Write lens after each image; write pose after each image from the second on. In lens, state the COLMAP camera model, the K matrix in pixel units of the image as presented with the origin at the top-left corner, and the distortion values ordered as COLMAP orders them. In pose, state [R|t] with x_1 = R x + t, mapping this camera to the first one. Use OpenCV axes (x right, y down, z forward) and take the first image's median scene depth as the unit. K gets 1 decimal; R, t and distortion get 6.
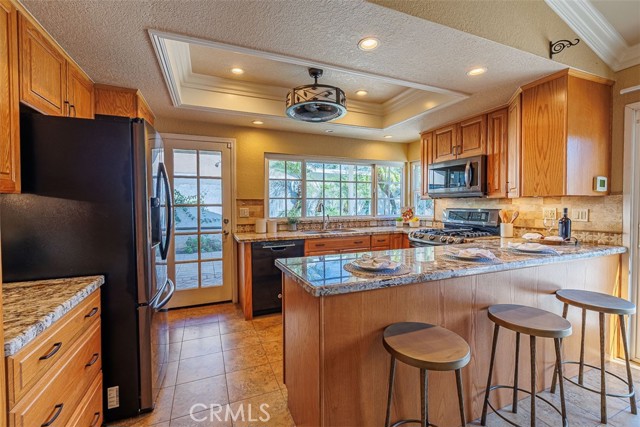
lens RADIAL K [[273.6, 0, 318.5], [0, 273.6, 210.6], [0, 0, 1]] dist [-0.006354, -0.000625]
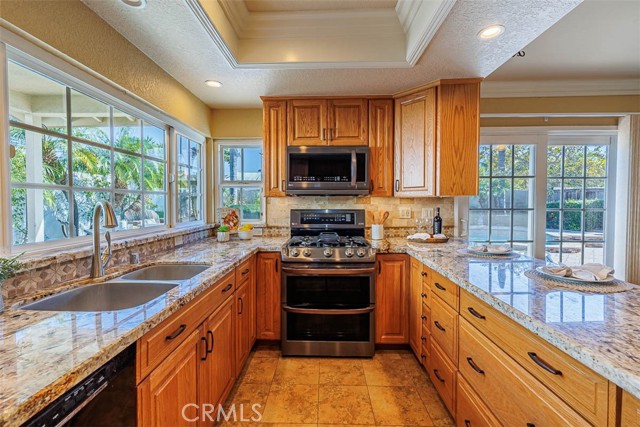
lens RADIAL K [[273.6, 0, 316.8], [0, 273.6, 209.4], [0, 0, 1]] dist [-0.006354, -0.000625]
pose [[0.414127, -0.017776, 0.910046, -0.221747], [0.020140, 0.999743, 0.010363, -0.017048], [-0.909996, 0.014037, 0.414379, 0.741078]]
